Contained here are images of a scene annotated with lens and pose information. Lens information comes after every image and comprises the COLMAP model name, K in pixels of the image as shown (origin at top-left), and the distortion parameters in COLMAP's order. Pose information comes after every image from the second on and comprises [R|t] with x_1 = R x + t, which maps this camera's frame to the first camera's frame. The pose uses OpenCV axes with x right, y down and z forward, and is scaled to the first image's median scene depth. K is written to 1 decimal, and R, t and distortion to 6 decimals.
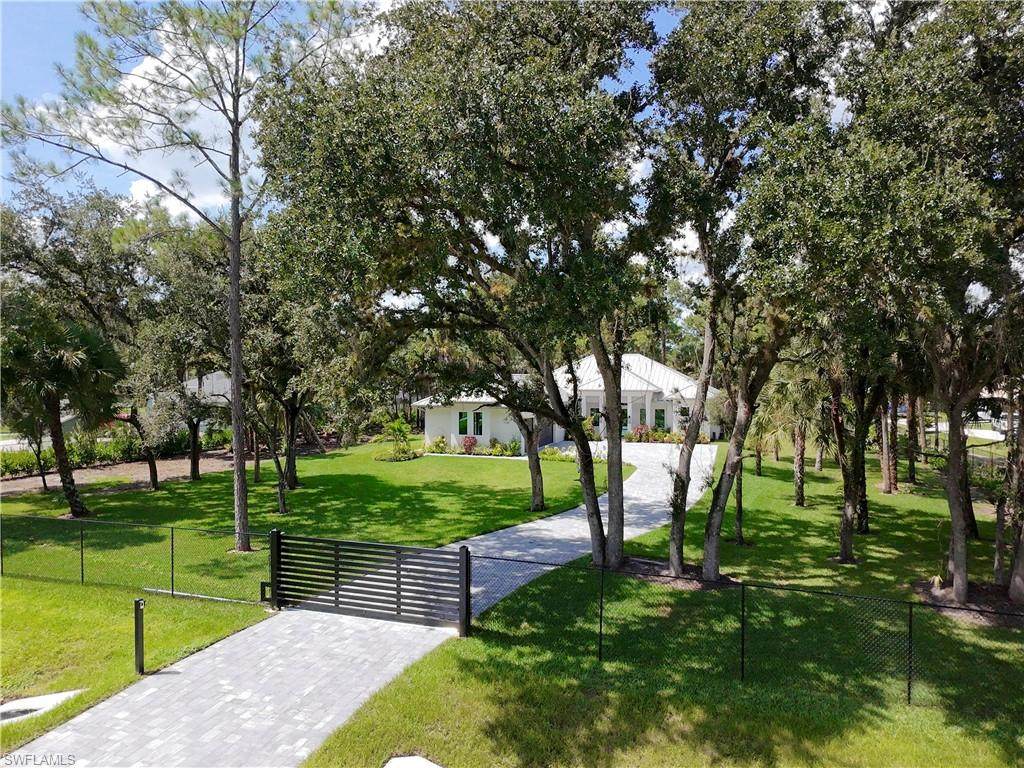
lens RADIAL K [[642.1, 0, 512.0], [0, 642.1, 384.0], [0, 0, 1]] dist [-0.013005, -0.002769]
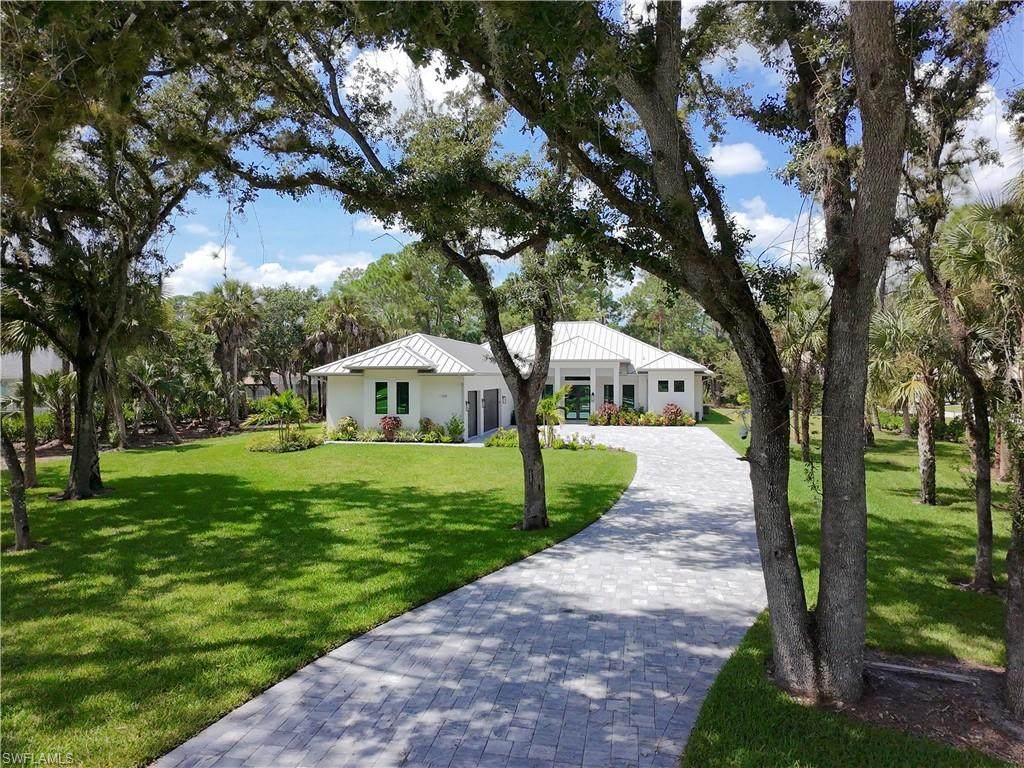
lens RADIAL K [[642.1, 0, 512.0], [0, 642.1, 384.0], [0, 0, 1]] dist [-0.013005, -0.002769]
pose [[0.990817, -0.000543, 0.135211, -0.046331], [-0.000414, 0.999975, 0.007046, 0.073425], [-0.135212, -0.007037, 0.990792, 0.503812]]
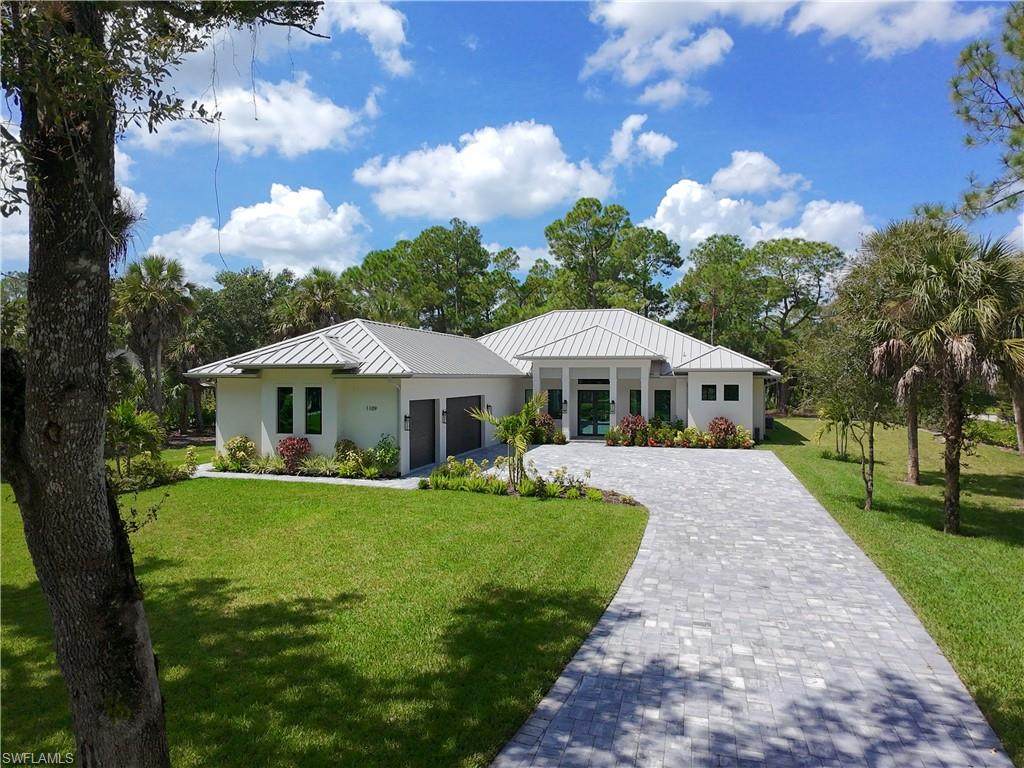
lens RADIAL K [[642.1, 0, 512.0], [0, 642.1, 384.0], [0, 0, 1]] dist [-0.013005, -0.002769]
pose [[0.998844, 0.002241, 0.048021, 0.135217], [-0.002513, 0.999981, 0.005608, 0.068761], [-0.048007, -0.005722, 0.998831, 0.903701]]
